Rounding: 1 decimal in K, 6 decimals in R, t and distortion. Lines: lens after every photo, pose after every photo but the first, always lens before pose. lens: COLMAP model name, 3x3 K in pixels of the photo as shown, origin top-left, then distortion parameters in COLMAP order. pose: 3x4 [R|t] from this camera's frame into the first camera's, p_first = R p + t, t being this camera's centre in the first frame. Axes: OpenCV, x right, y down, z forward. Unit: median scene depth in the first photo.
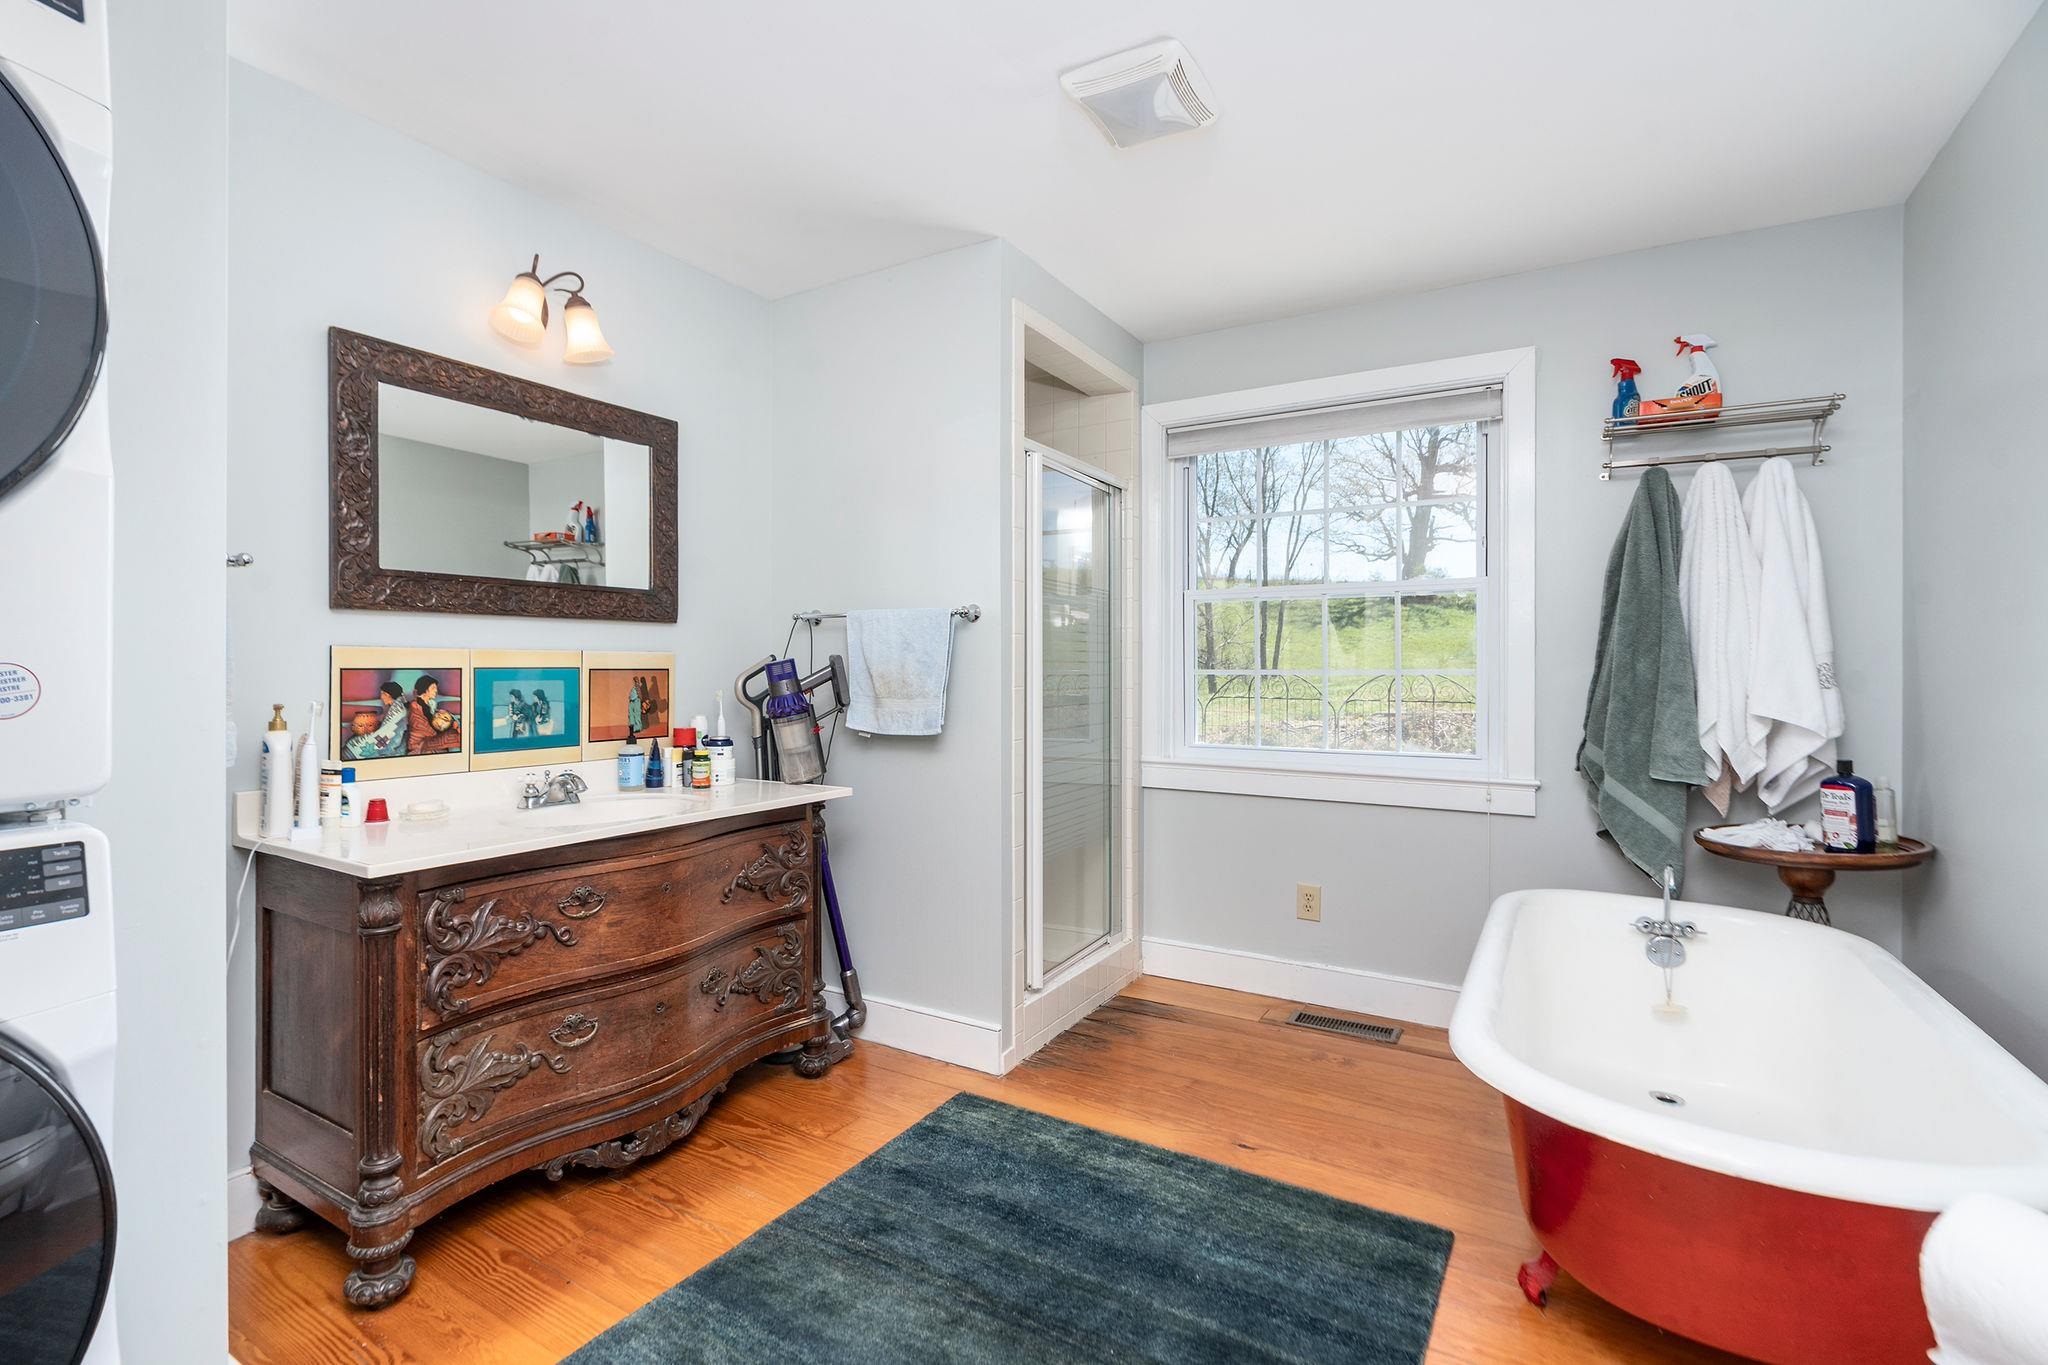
lens RADIAL K [[951.4, 0, 1003.4], [0, 951.4, 653.5], [0, 0, 1]] dist [-0.026181, 0.010466]
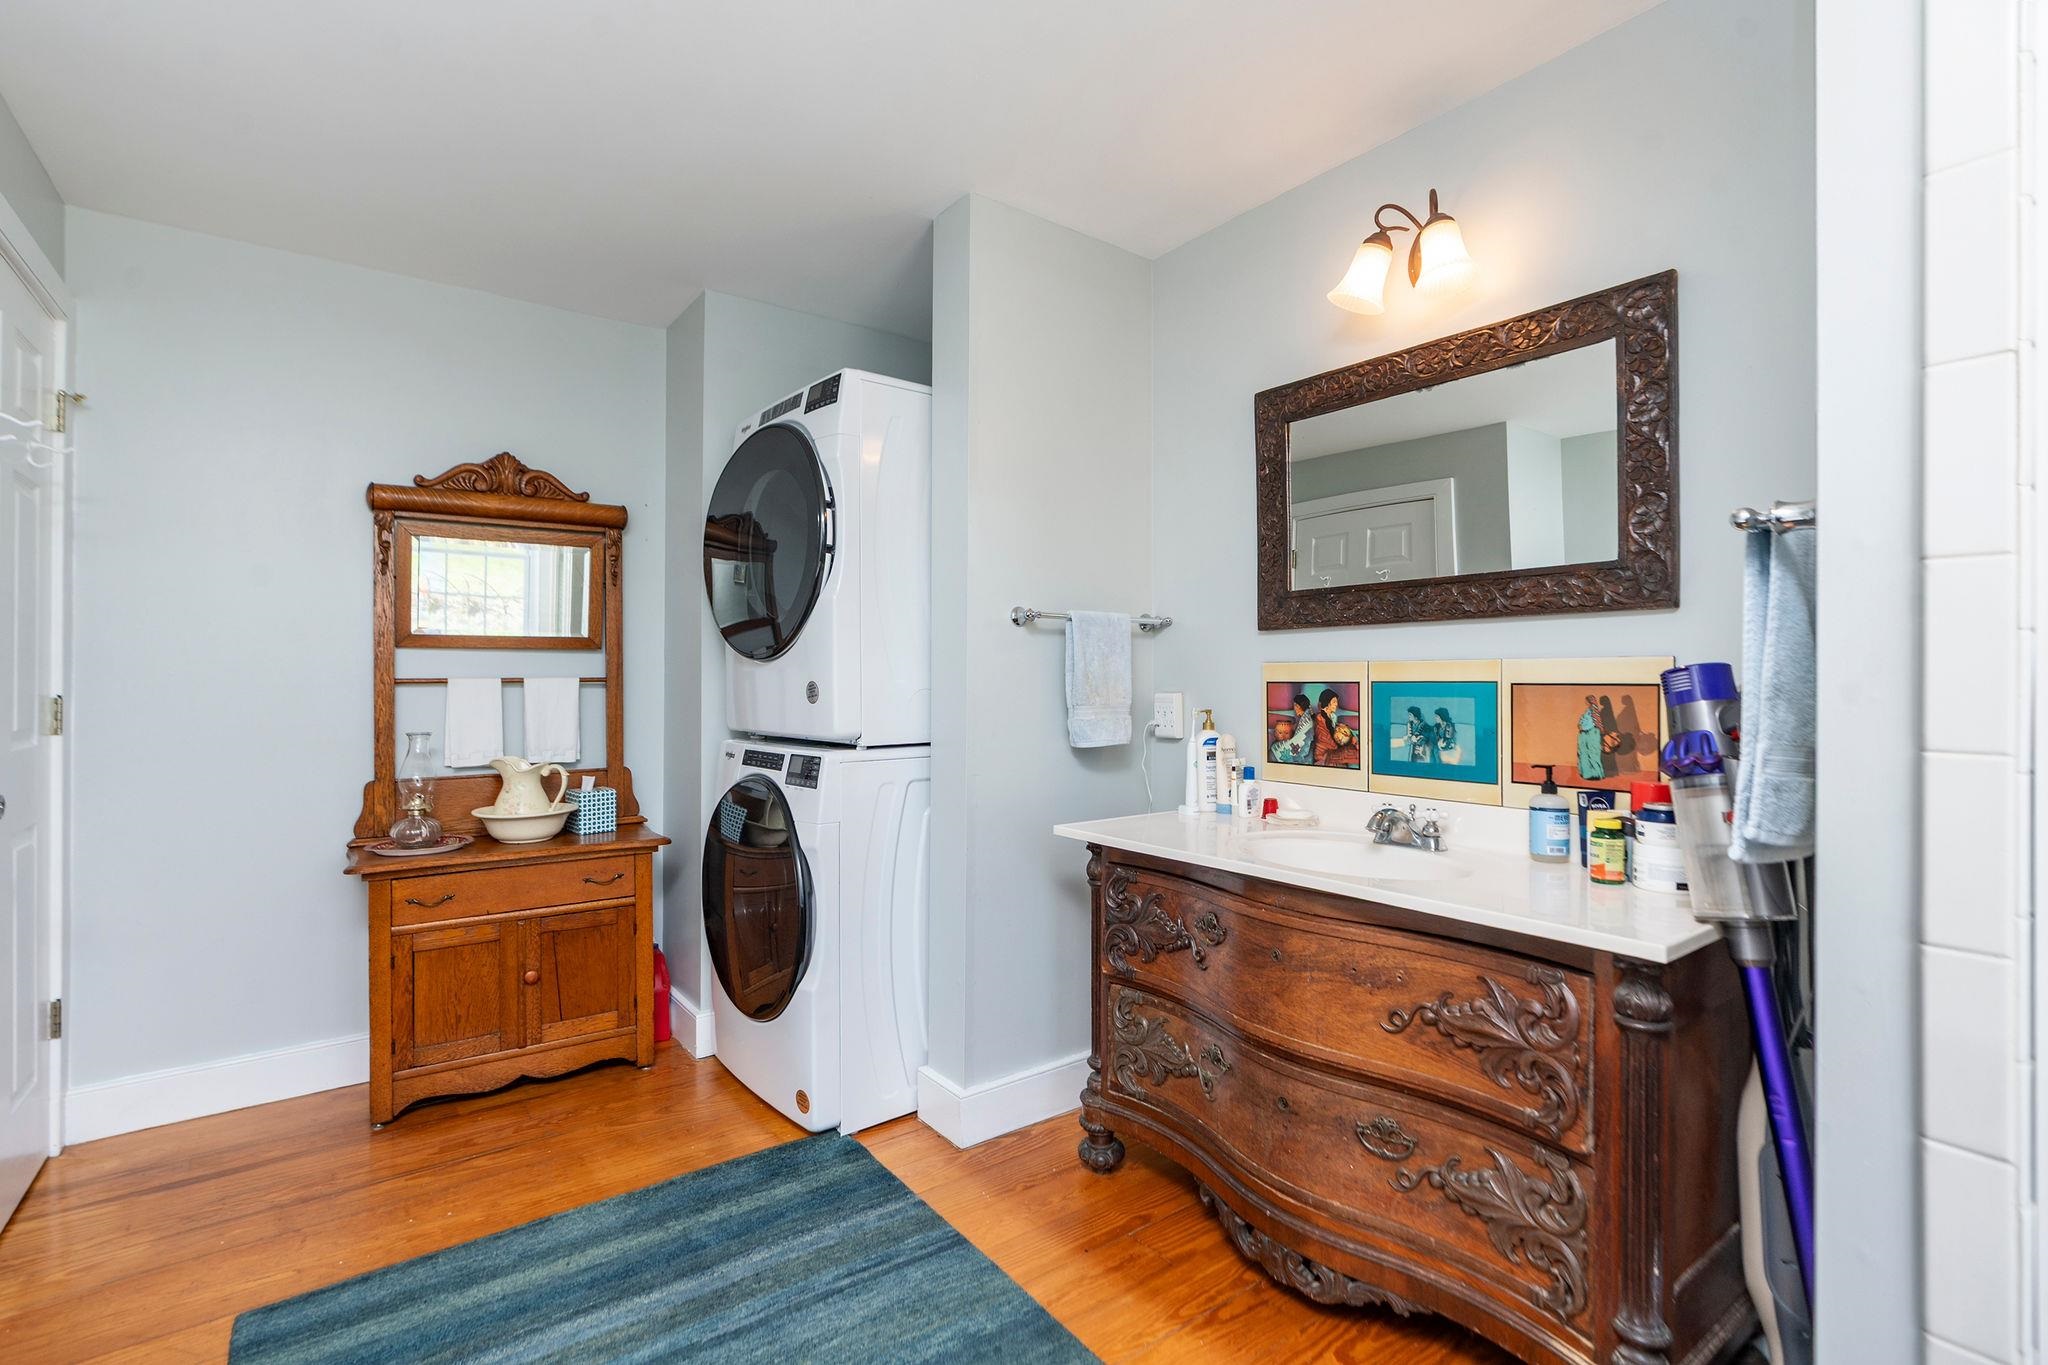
lens RADIAL K [[951.4, 0, 1003.4], [0, 951.4, 653.5], [0, 0, 1]] dist [-0.026181, 0.010466]
pose [[-0.395839, -0.022983, -0.918032, 0.460651], [0.015509, 0.999377, -0.031707, 0.011723], [0.918189, -0.026789, -0.395236, 1.064191]]
